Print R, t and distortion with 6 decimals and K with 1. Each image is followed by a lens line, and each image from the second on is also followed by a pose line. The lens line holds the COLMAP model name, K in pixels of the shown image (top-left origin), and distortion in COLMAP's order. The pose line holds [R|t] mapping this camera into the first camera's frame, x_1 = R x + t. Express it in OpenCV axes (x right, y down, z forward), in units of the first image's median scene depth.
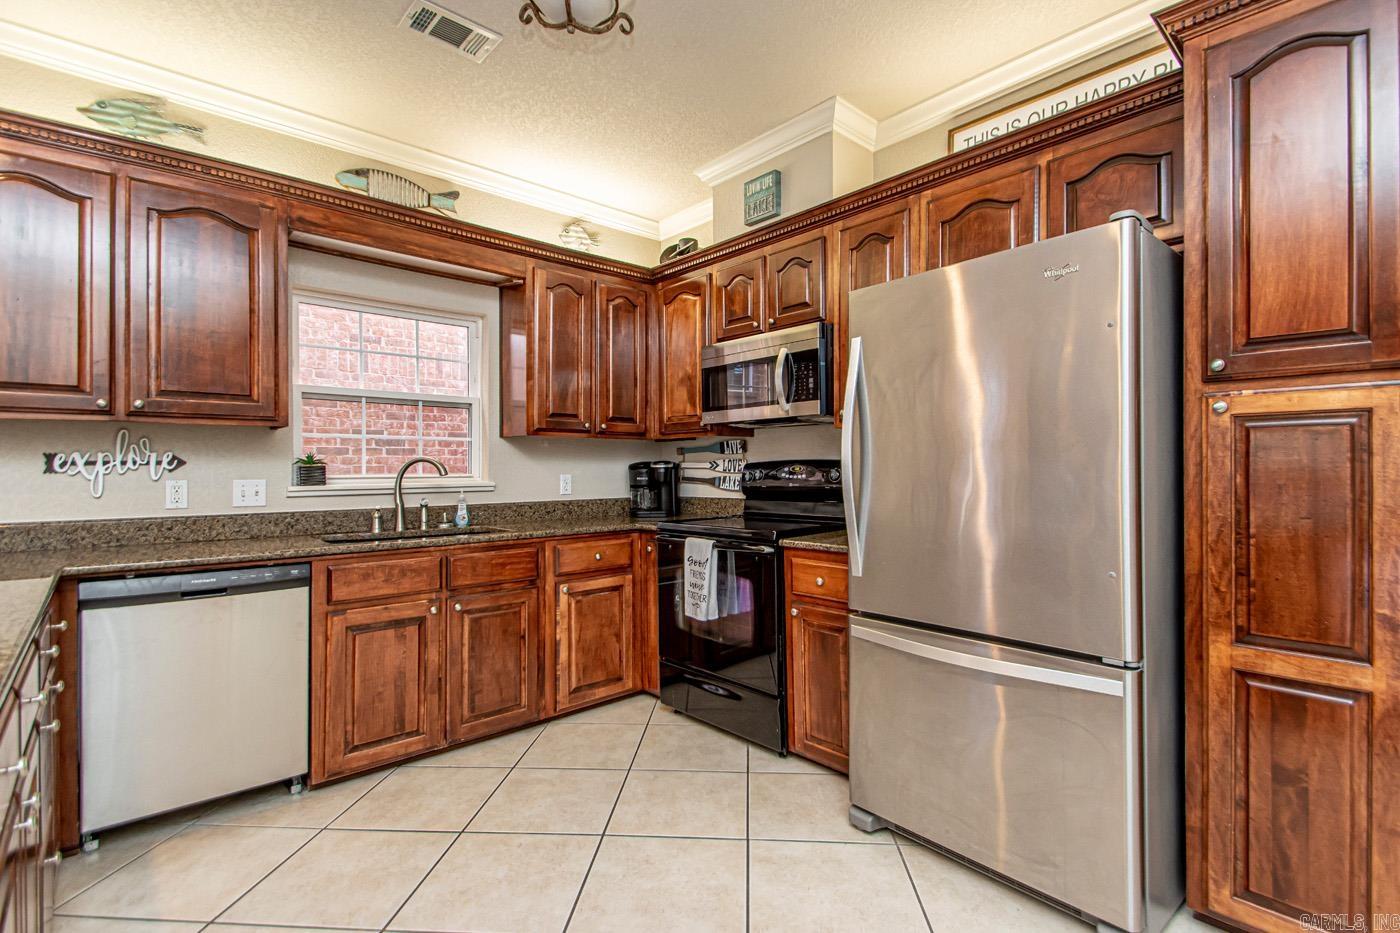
lens RADIAL K [[661.9, 0, 696.4], [0, 661.9, 450.3], [0, 0, 1]] dist [0.004124, -0.008843]
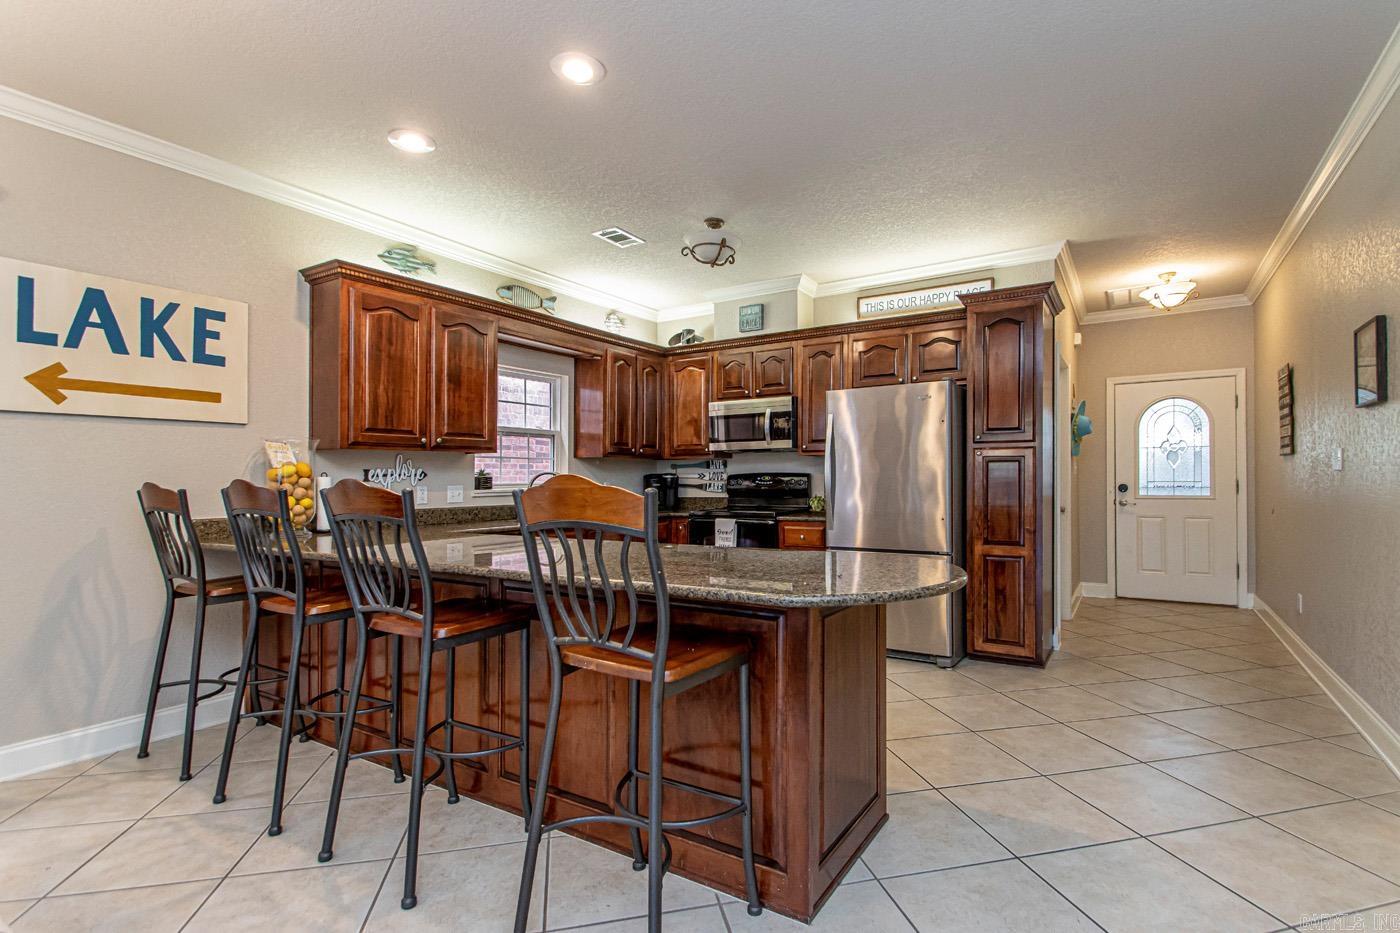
lens RADIAL K [[661.9, 0, 710.1], [0, 661.9, 464.6], [0, 0, 1]] dist [0.004124, -0.008843]
pose [[0.964263, 0.002944, 0.264929, -0.466492], [-0.004530, 0.999975, 0.005377, -0.015917], [-0.264907, -0.006385, 0.964253, -0.627341]]
